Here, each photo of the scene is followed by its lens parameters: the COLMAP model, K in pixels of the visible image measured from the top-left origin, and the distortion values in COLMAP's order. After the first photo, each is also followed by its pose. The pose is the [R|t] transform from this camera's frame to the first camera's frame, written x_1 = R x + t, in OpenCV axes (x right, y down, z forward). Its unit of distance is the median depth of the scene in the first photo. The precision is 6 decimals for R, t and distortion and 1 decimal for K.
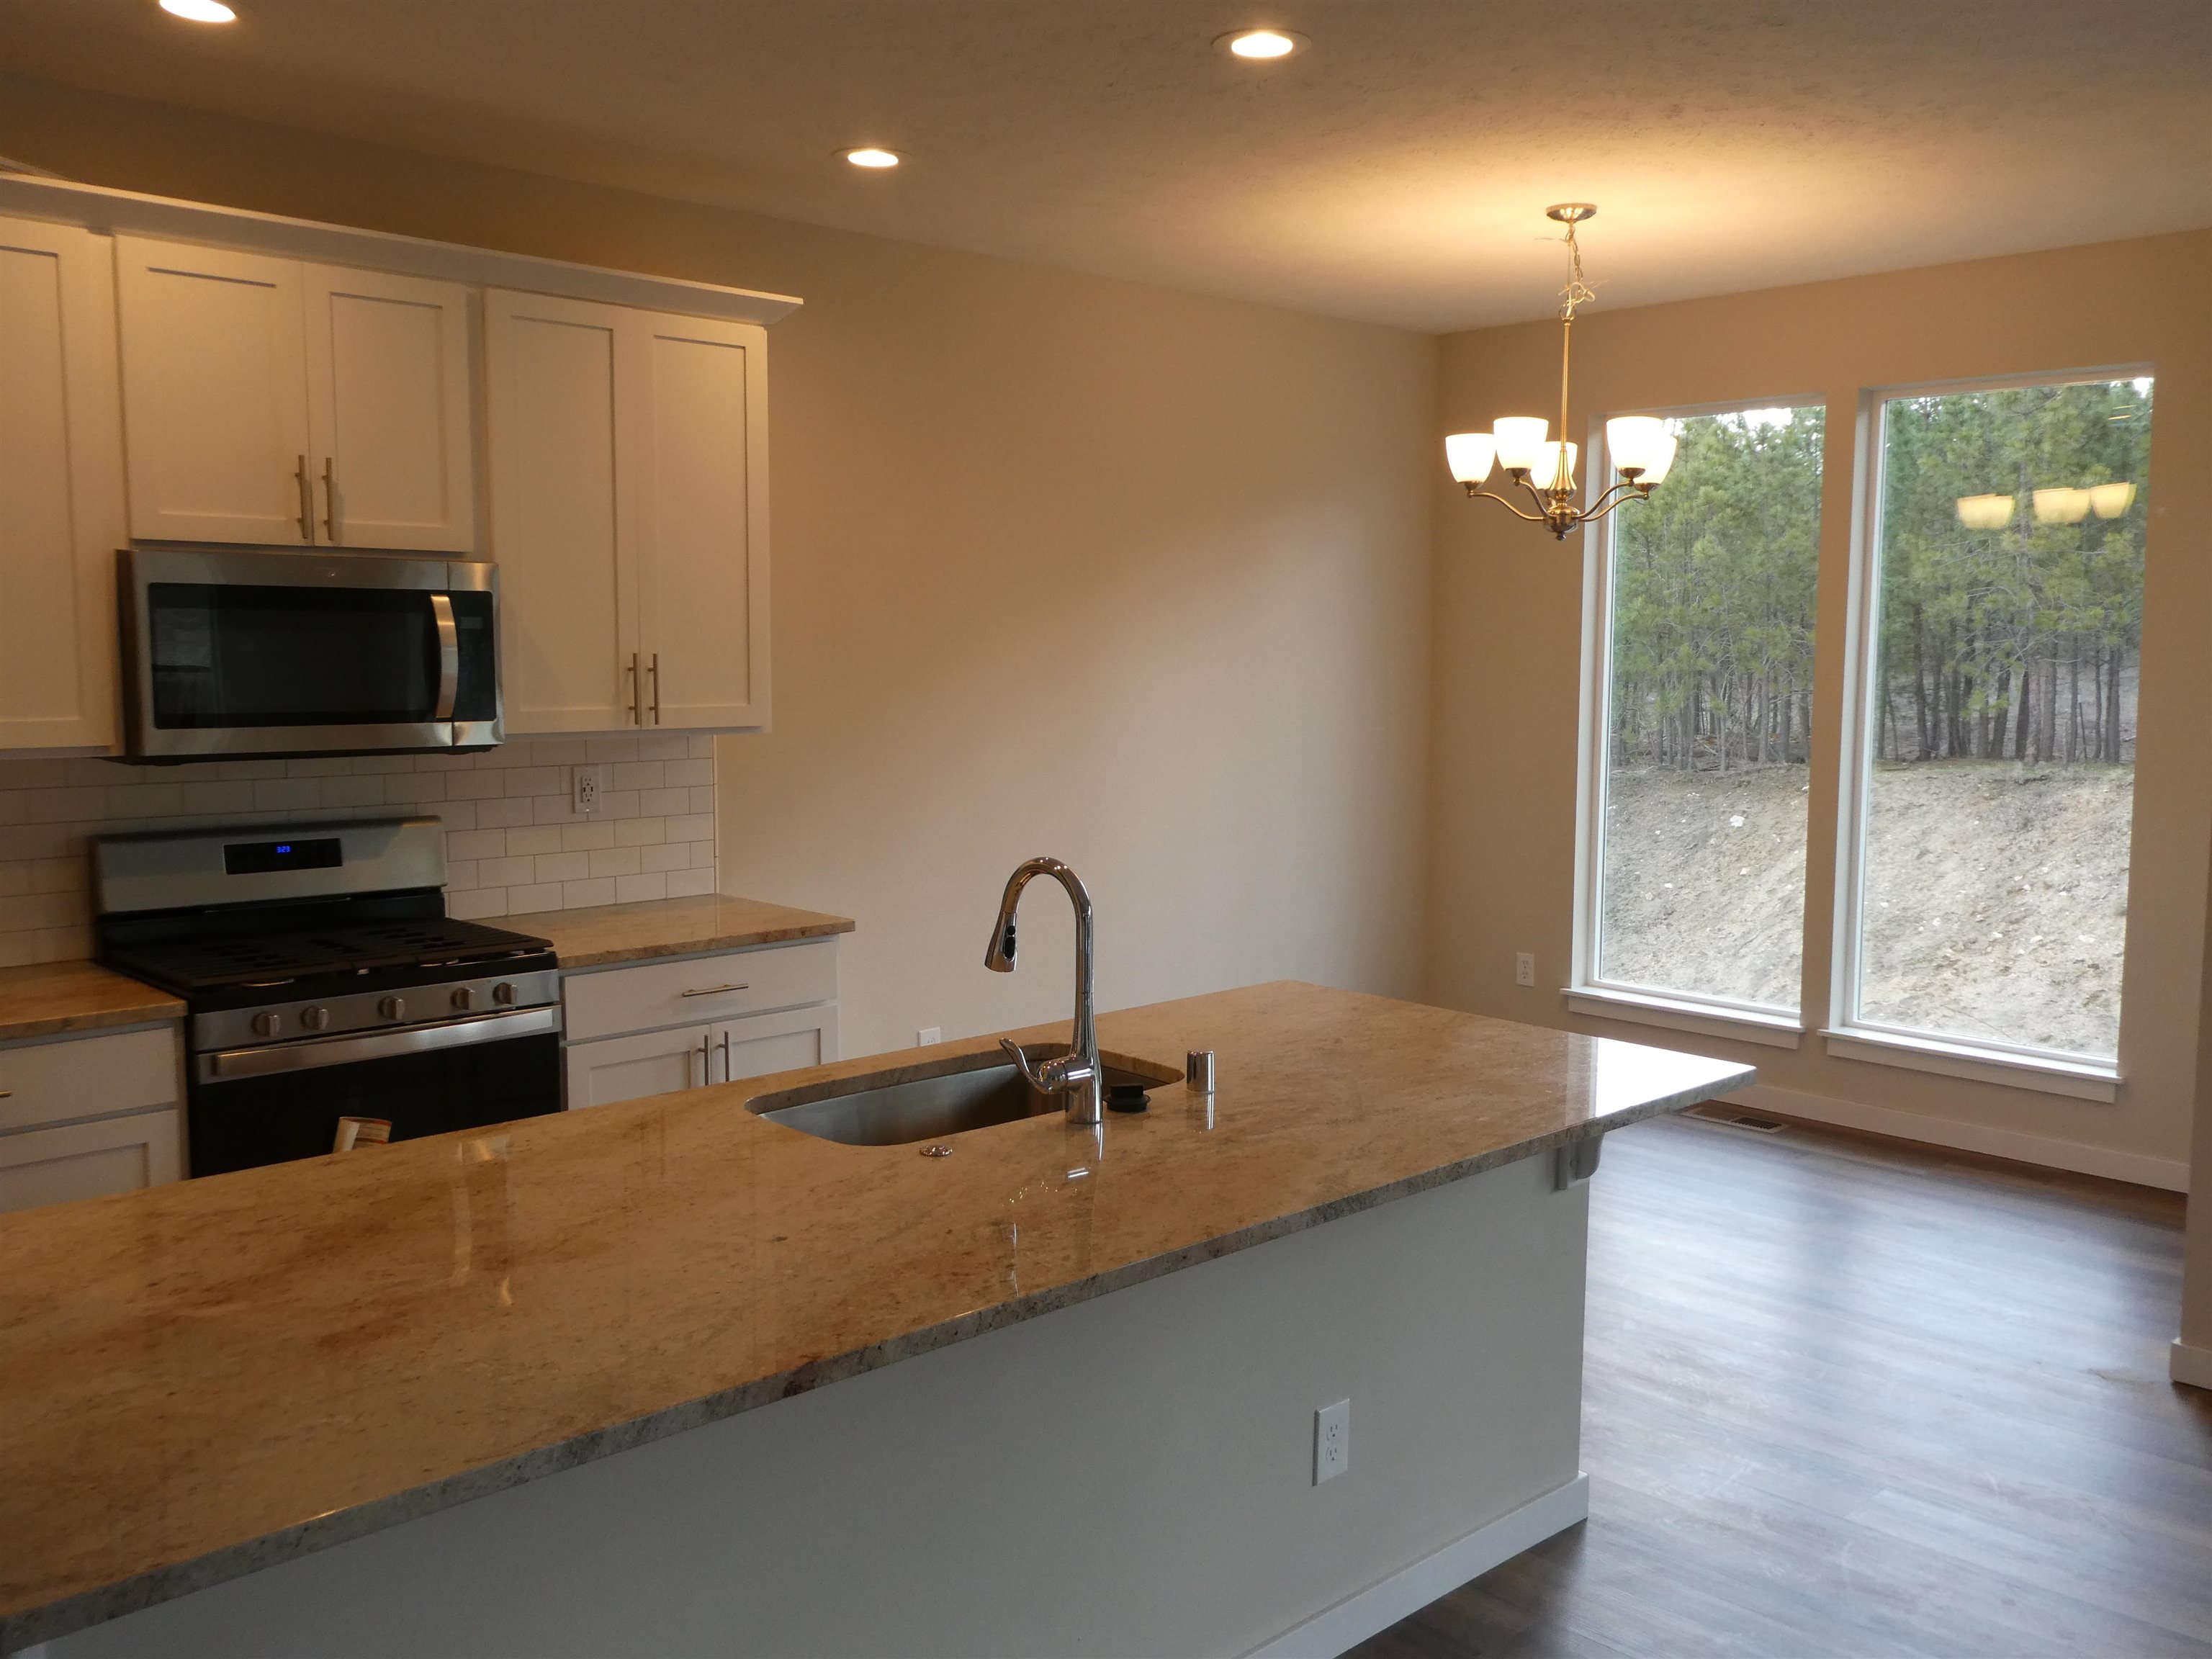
lens RADIAL K [[1875.6, 0, 1110.9], [0, 1875.6, 825.9], [0, 0, 1]] dist [0.019875, 0.004459]
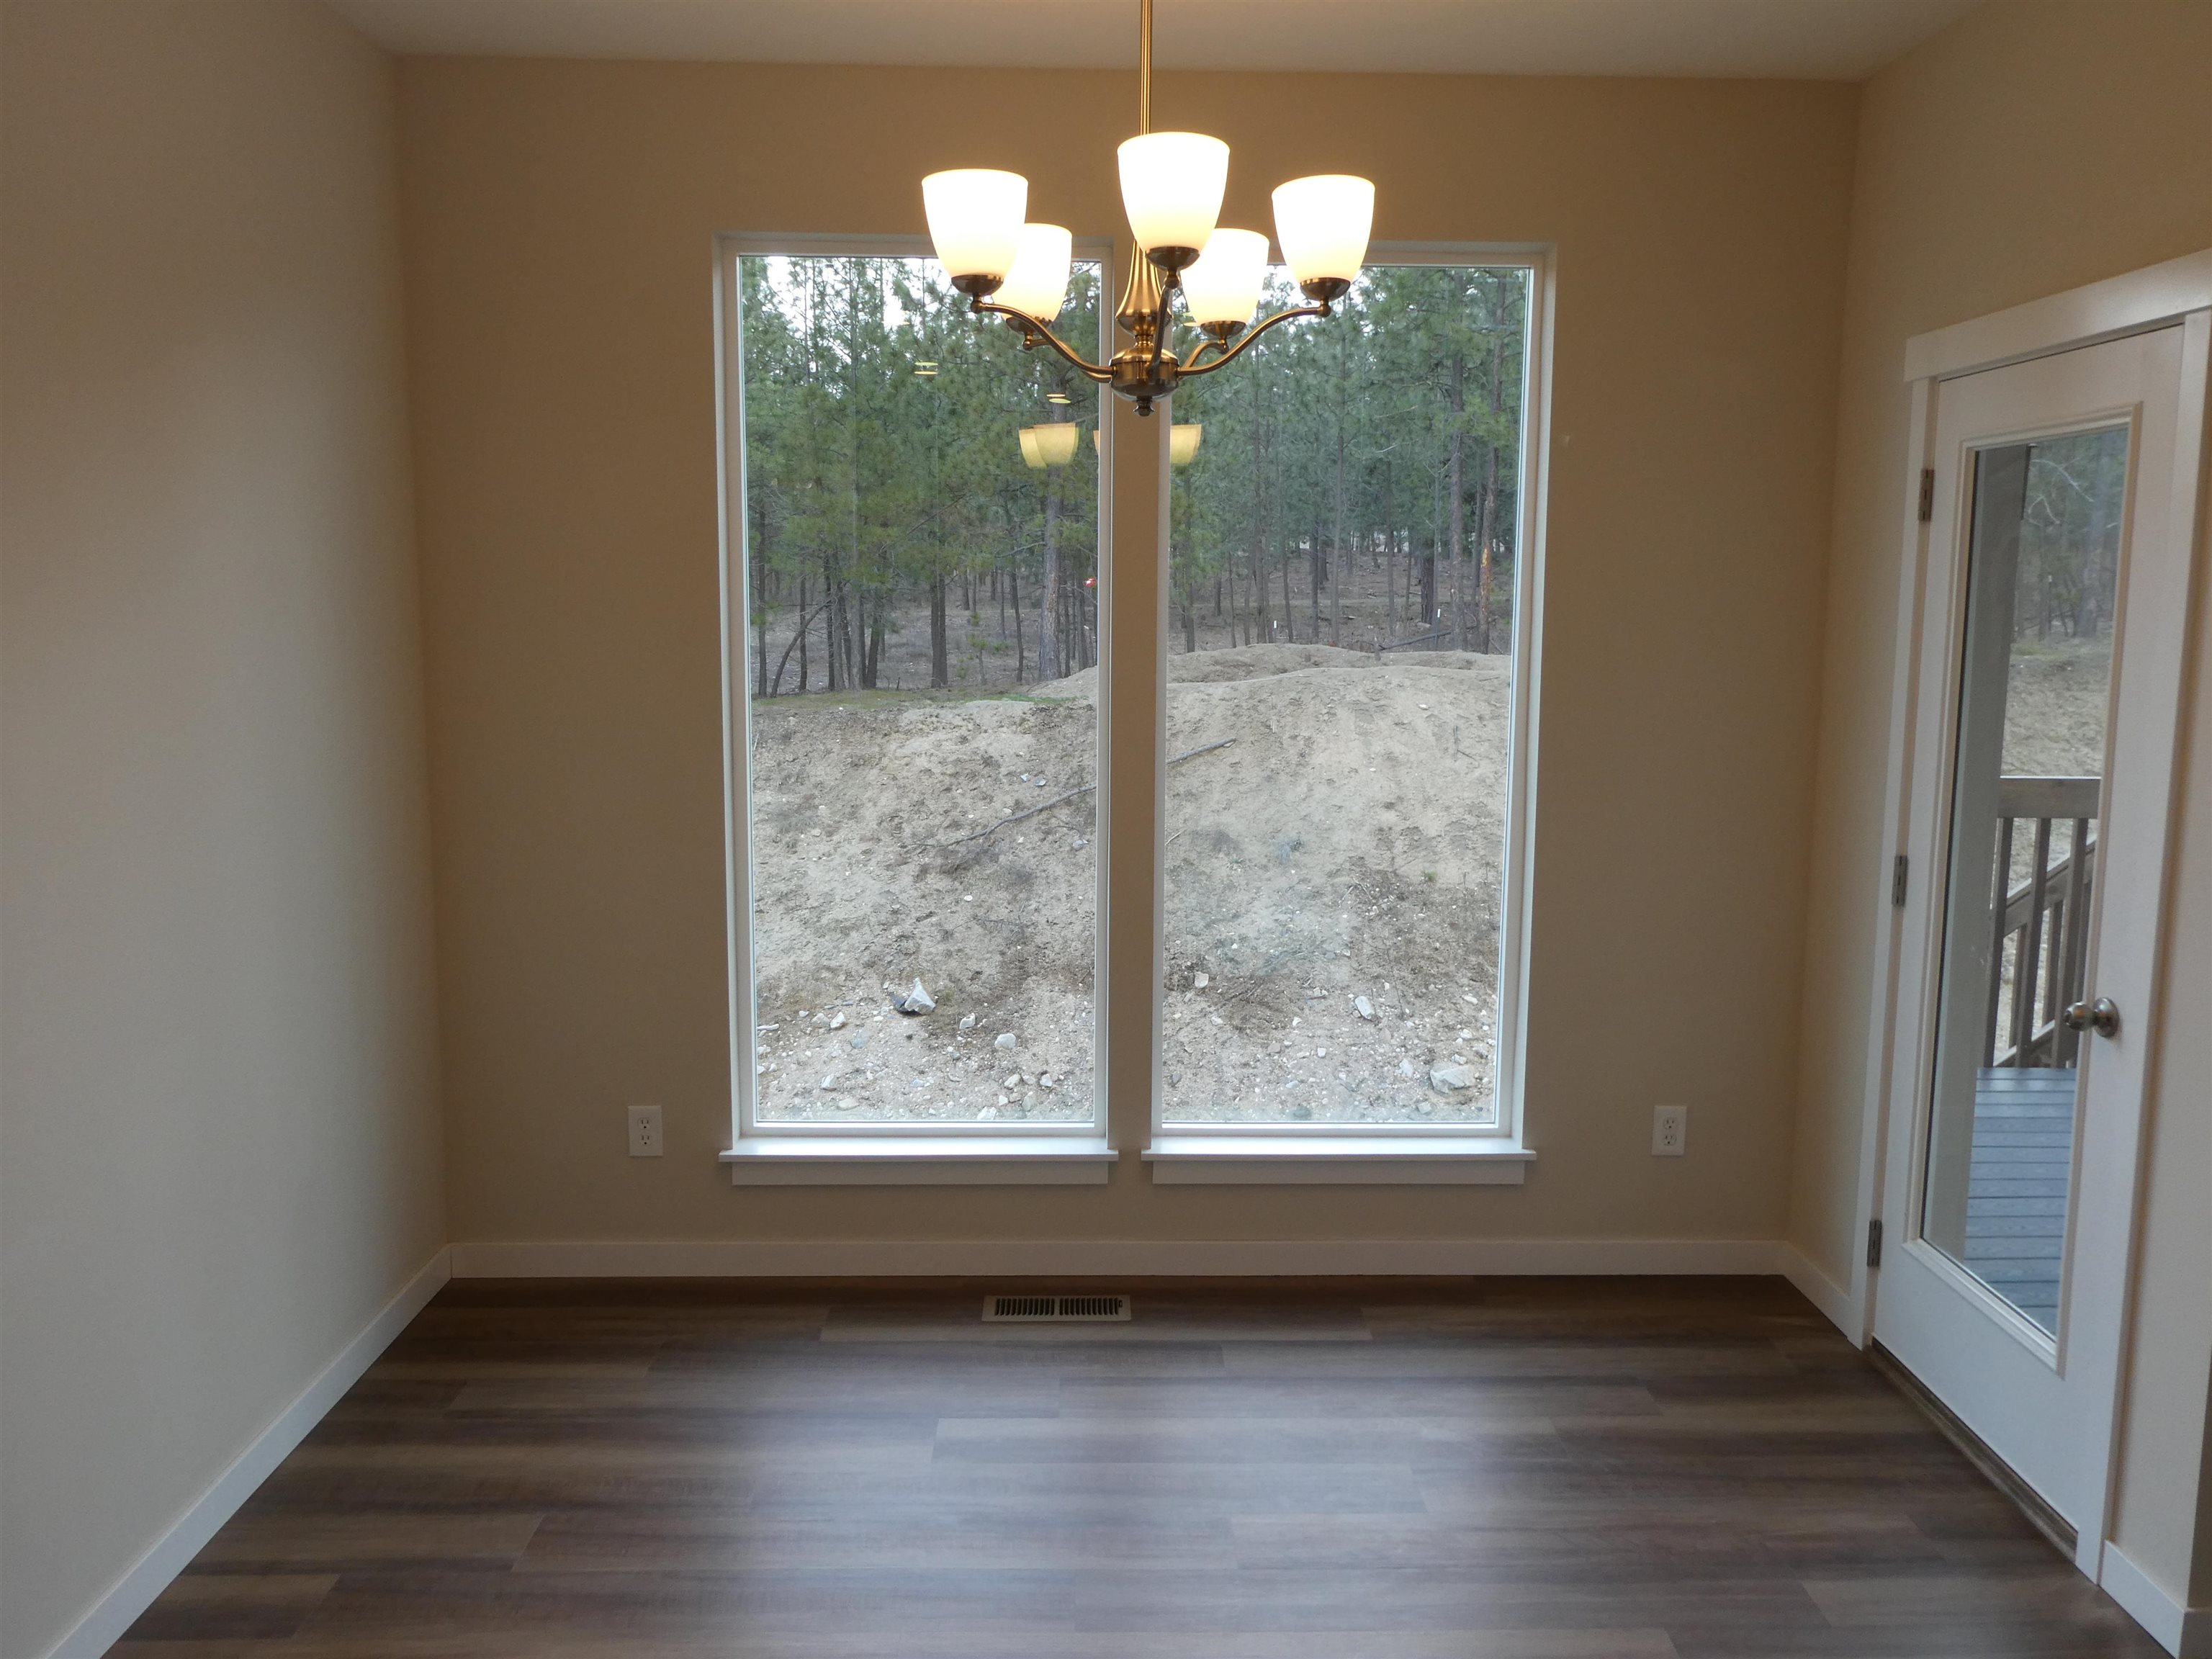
lens RADIAL K [[1726.3, 0, 1109.1], [0, 1726.3, 834.8], [0, 0, 1]] dist [0.020125, 0.004371]
pose [[0.672885, -0.101231, 0.732788, -0.109605], [0.070807, 0.994858, 0.072416, -0.065787], [-0.736351, 0.003159, 0.676592, 0.620583]]
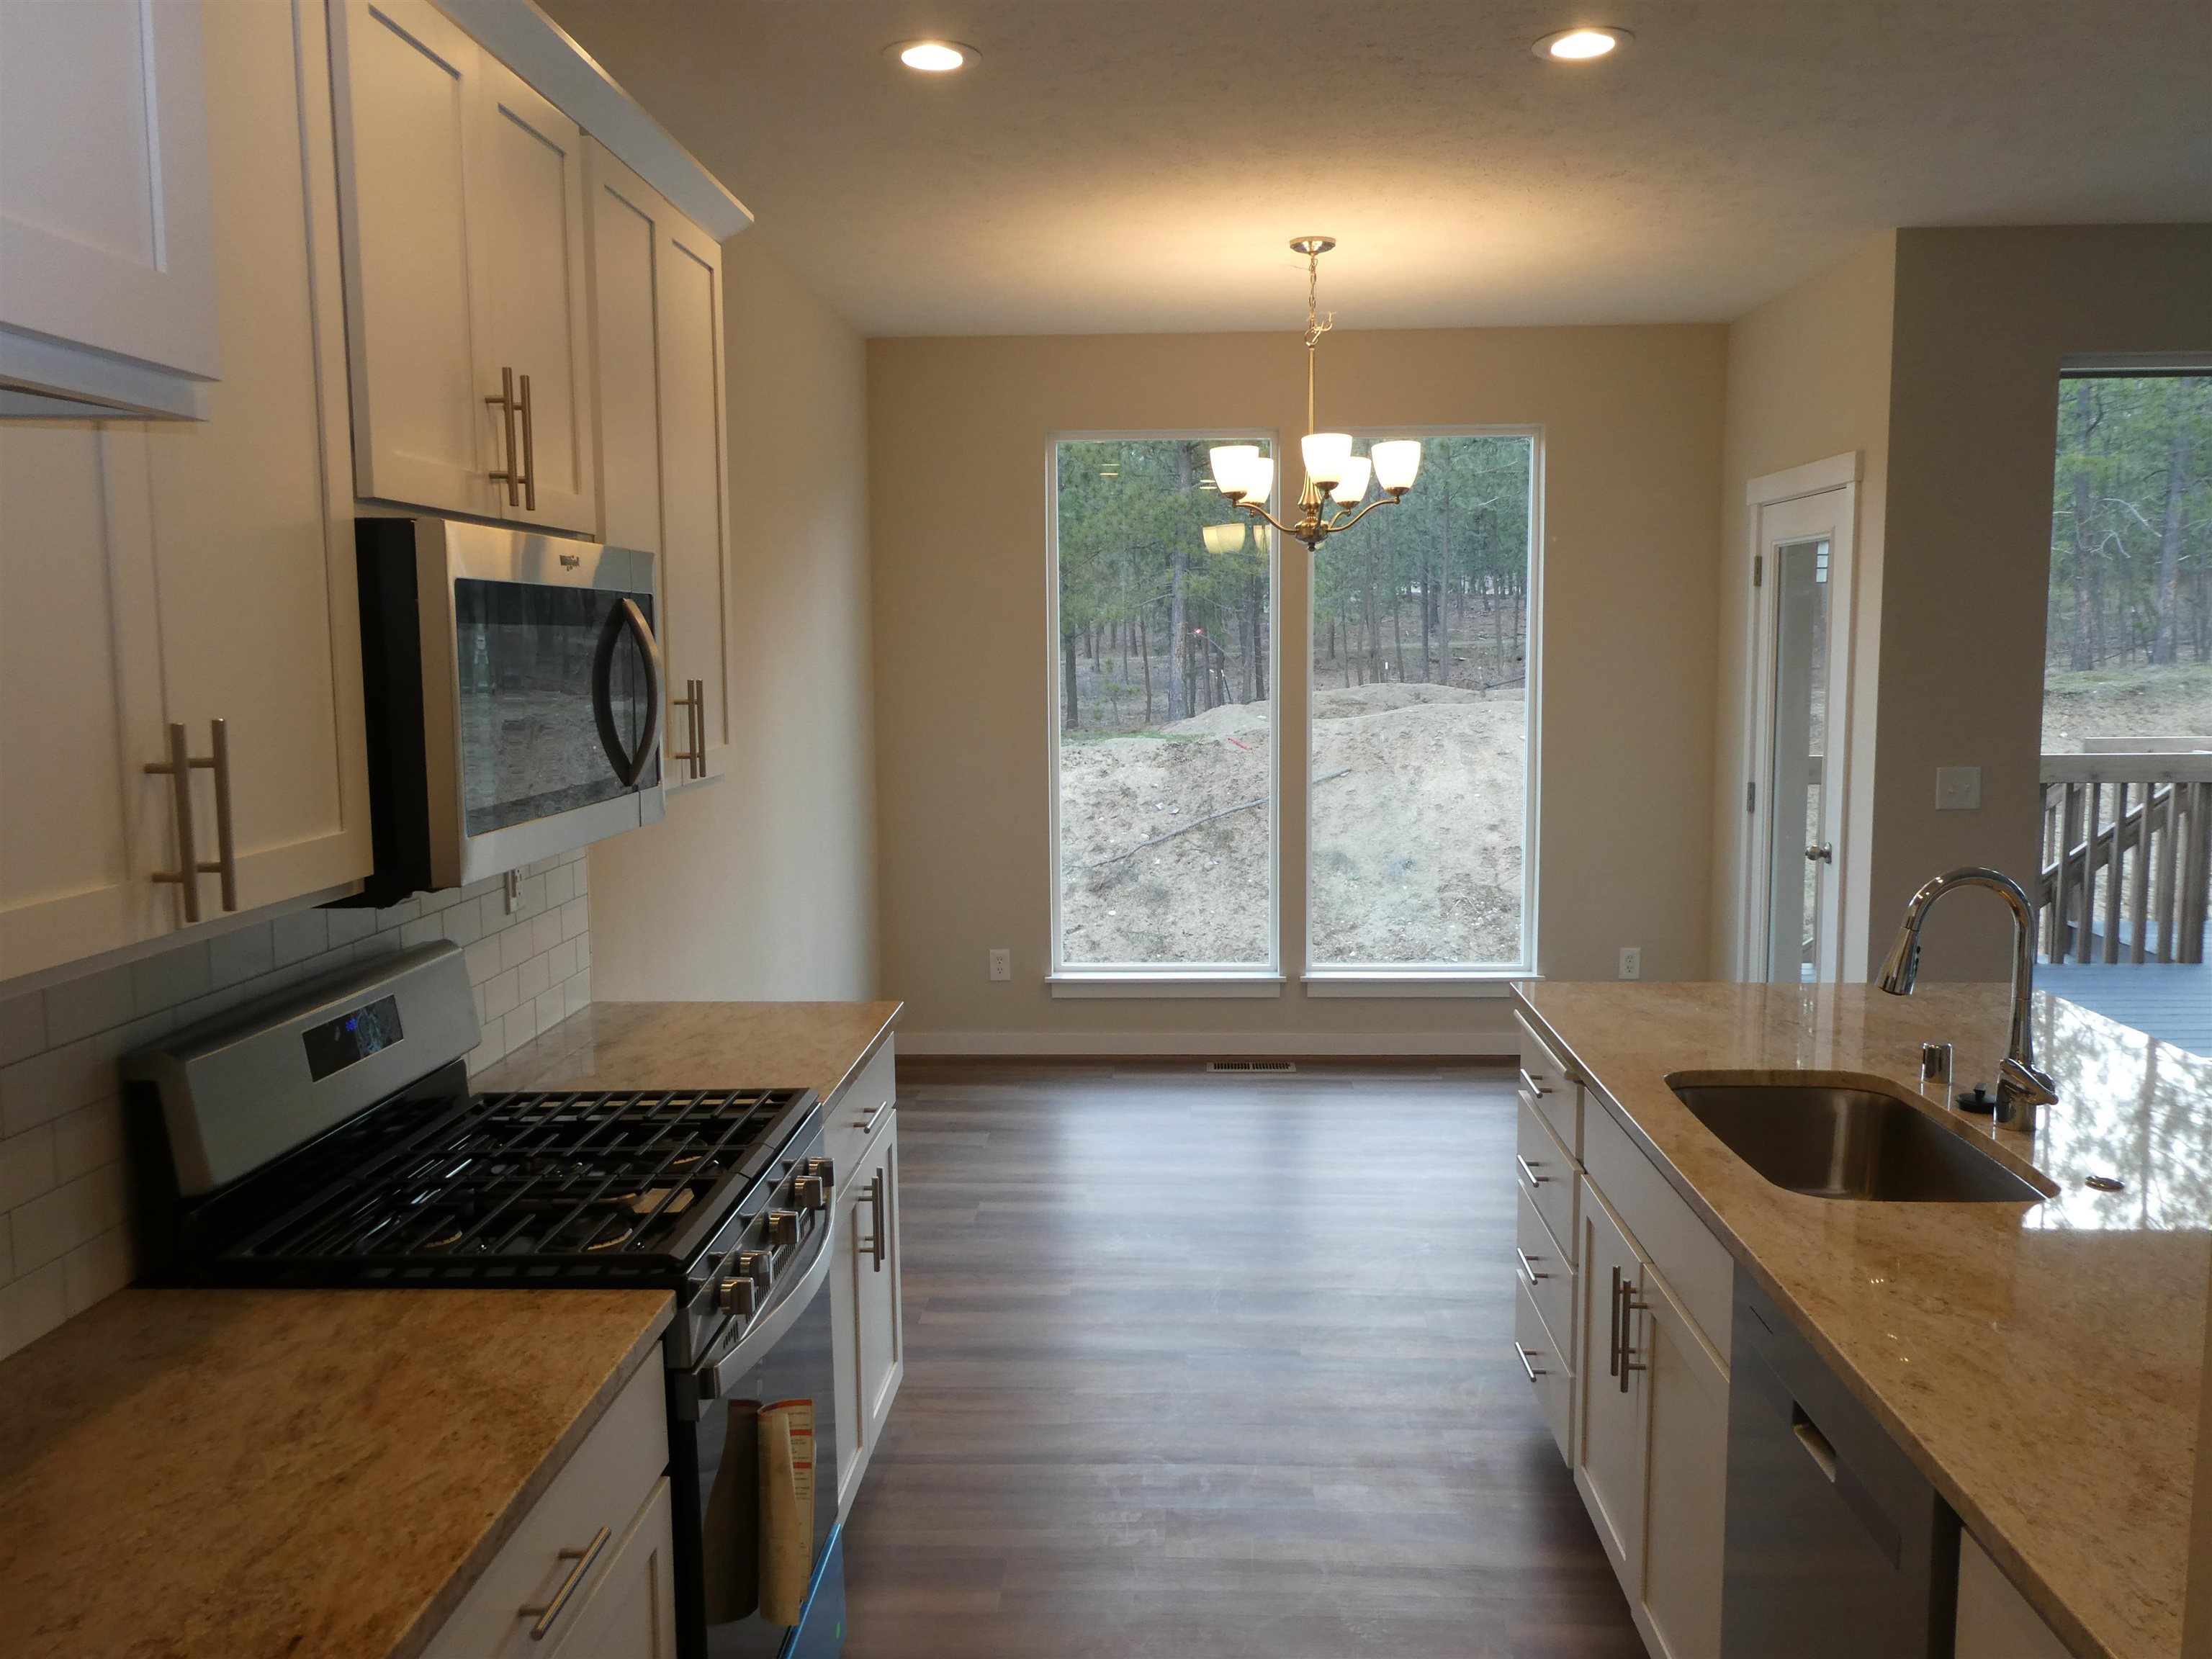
lens RADIAL K [[1726.3, 0, 1103.5], [0, 1726.3, 841.2], [0, 0, 1]] dist [0.020125, 0.004371]
pose [[0.720919, -0.090903, 0.687031, -0.485461], [0.084020, 0.995512, 0.043554, -0.035843], [-0.687907, 0.026325, 0.725321, 0.332533]]
